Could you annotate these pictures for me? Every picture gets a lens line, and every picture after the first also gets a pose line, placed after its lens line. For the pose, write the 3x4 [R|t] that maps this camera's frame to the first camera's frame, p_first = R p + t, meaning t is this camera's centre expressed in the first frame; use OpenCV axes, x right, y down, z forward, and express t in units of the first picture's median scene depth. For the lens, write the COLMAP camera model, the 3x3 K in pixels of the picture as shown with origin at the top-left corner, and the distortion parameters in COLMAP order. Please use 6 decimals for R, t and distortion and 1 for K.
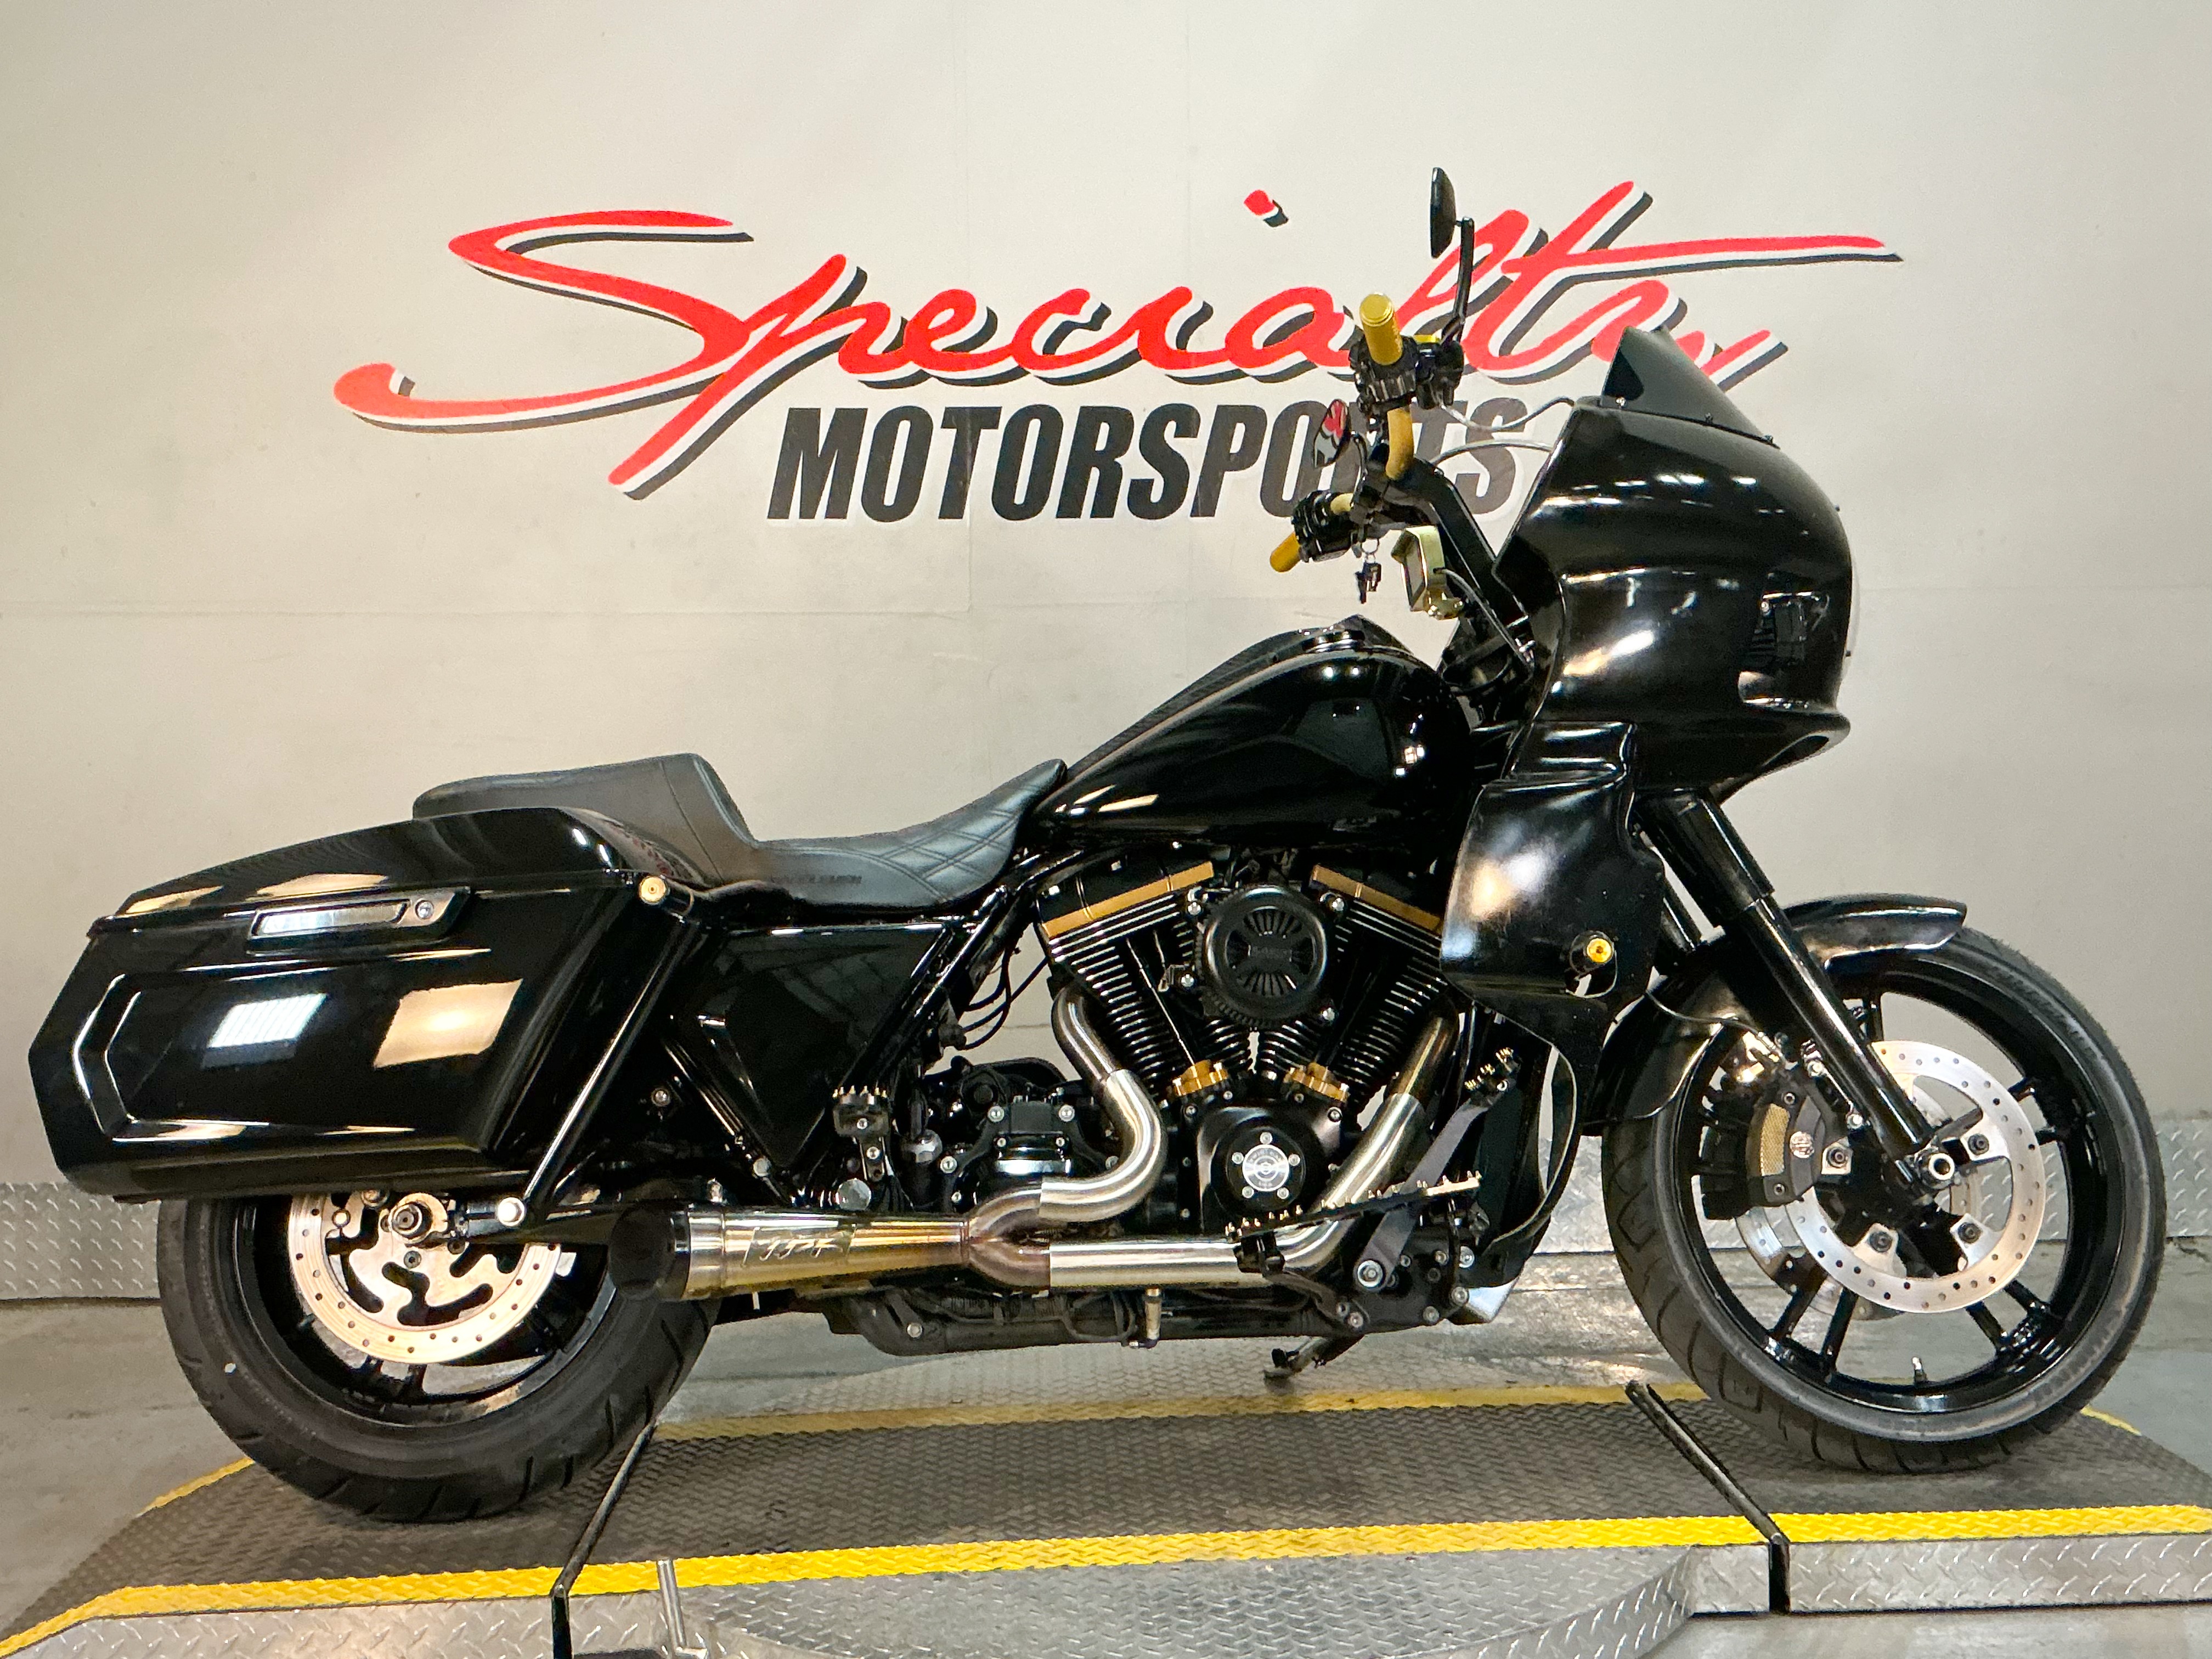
lens RADIAL K [[2381.9, 0, 1106.0], [0, 2381.9, 829.5], [0, 0, 1]] dist [0.166752, -0.370086]
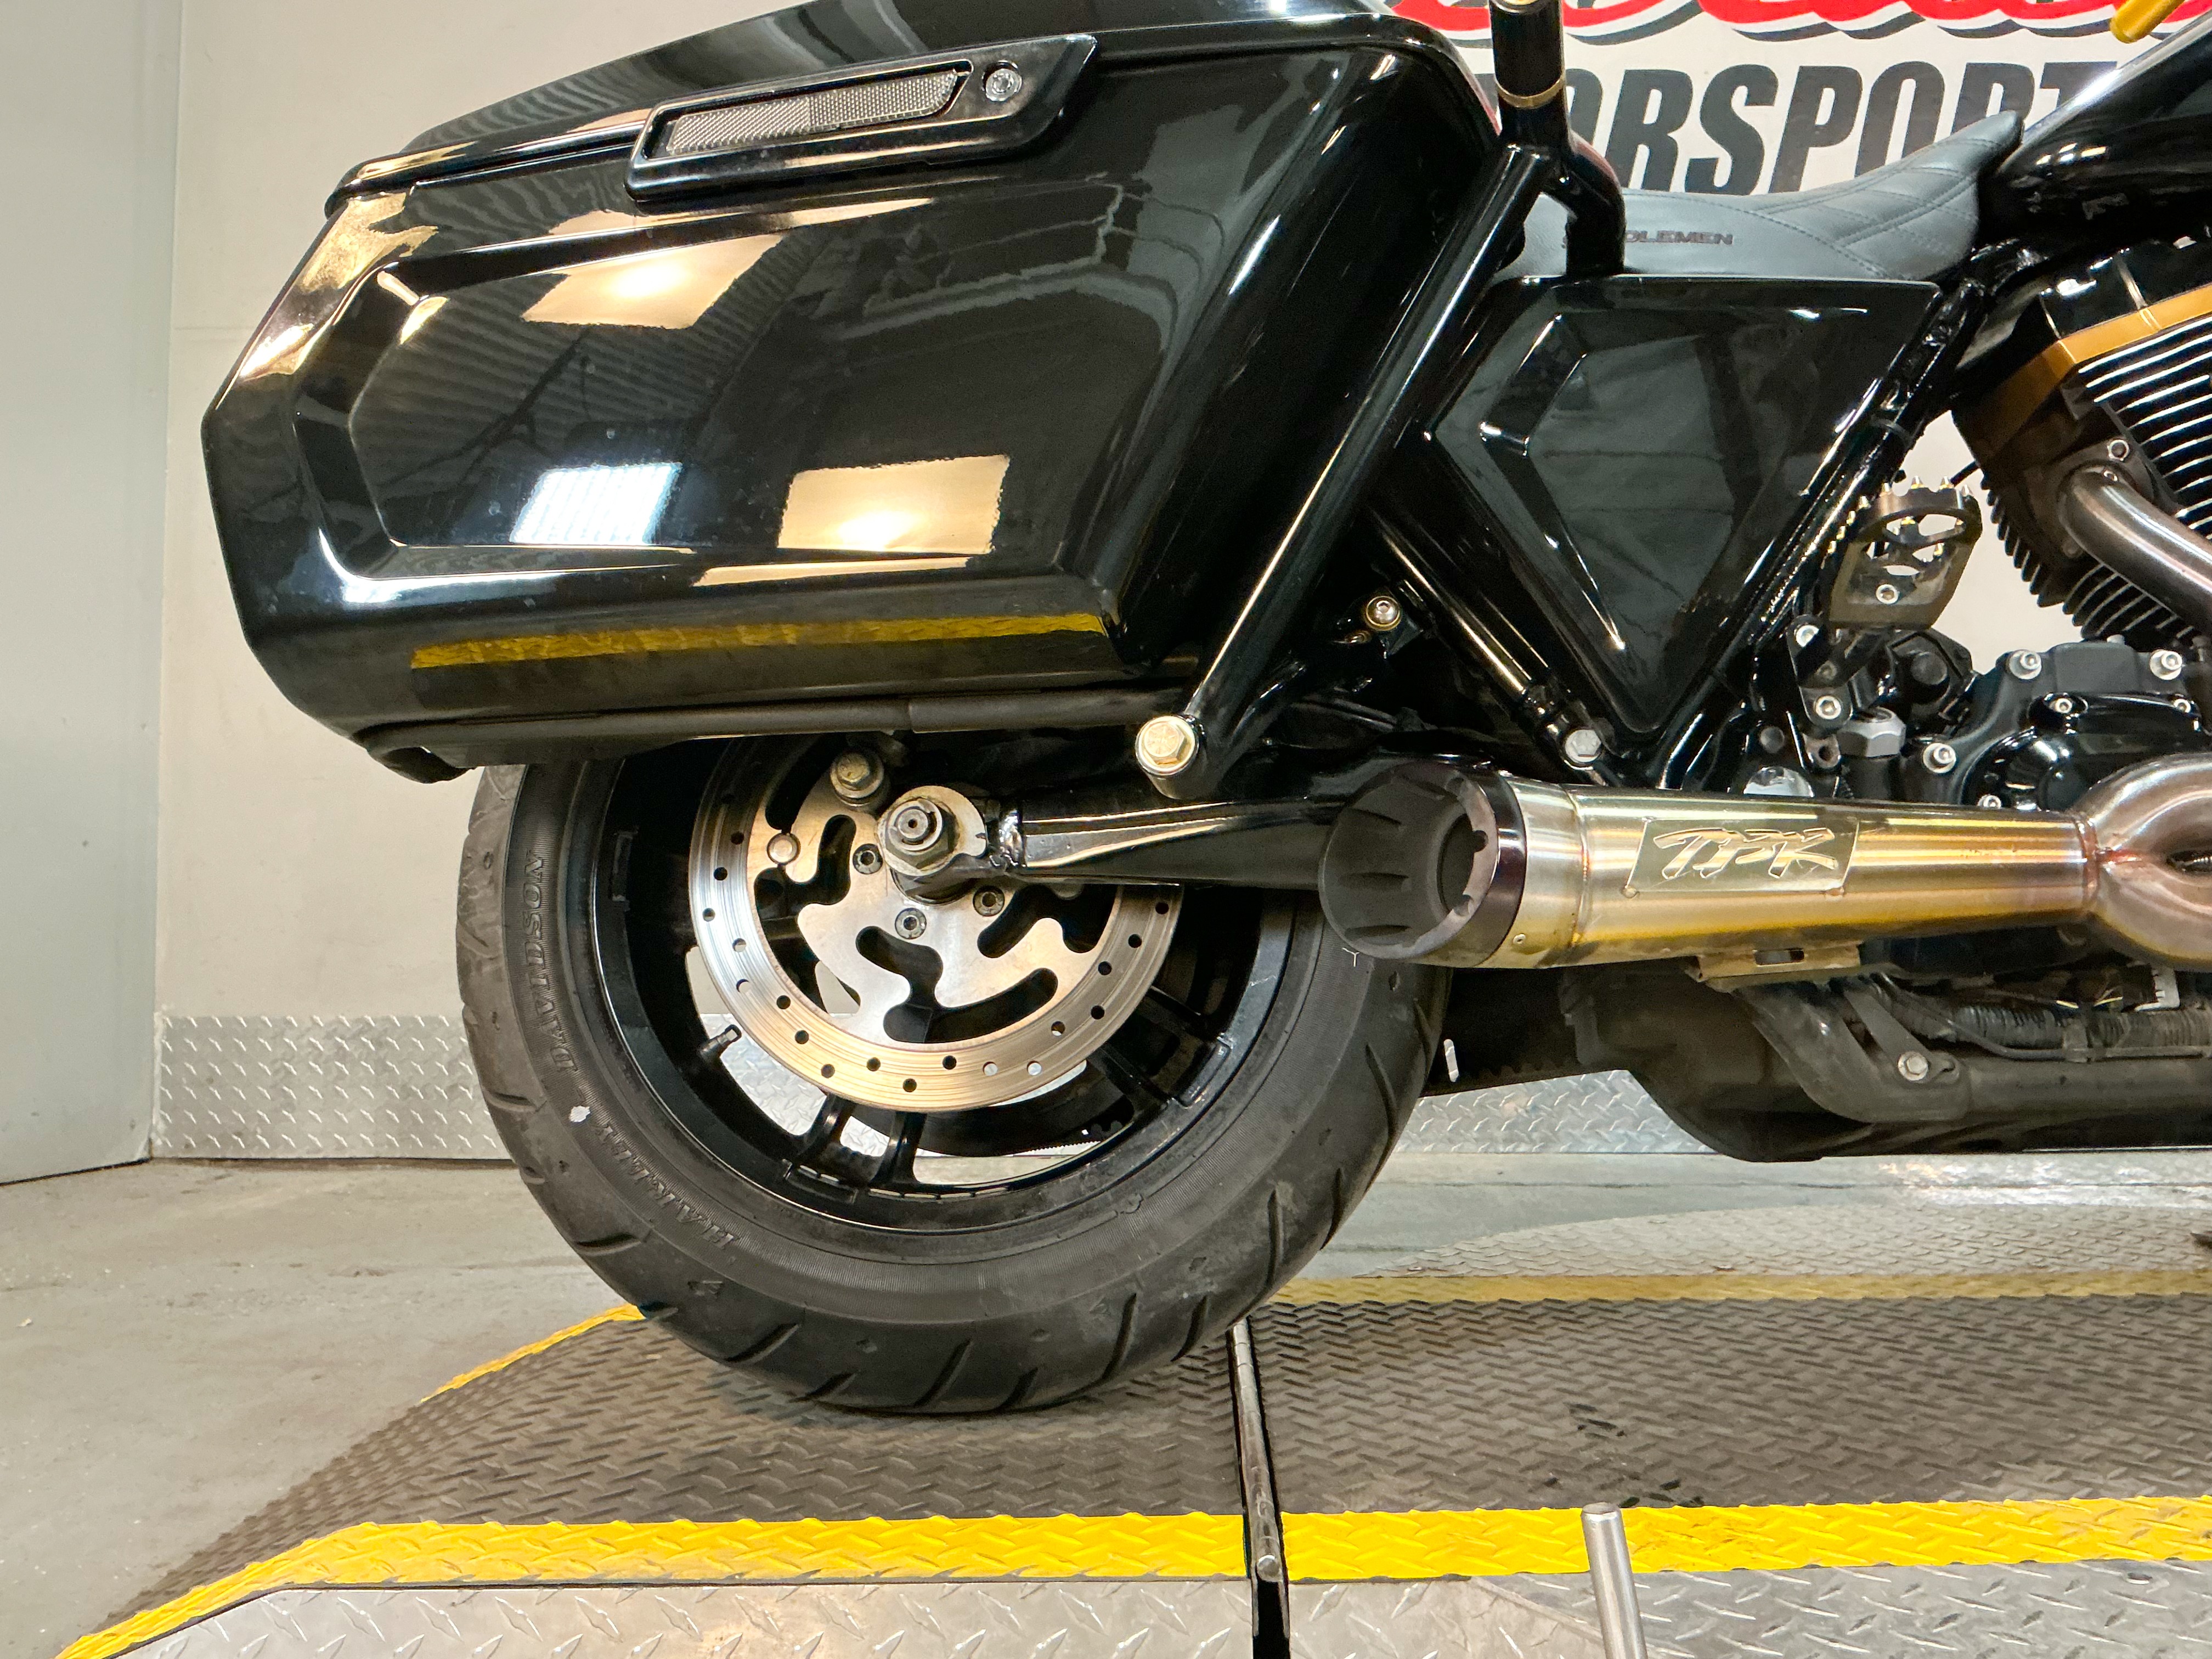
lens RADIAL K [[1896.9, 0, 1107.5], [0, 1896.9, 832.6], [0, 0, 1]] dist [0.179999, -0.382518]
pose [[0.996865, 0.009555, -0.078537, -0.208687], [-0.013229, 0.998835, -0.046401, 0.176376], [0.078003, 0.047294, 0.995831, 0.573066]]
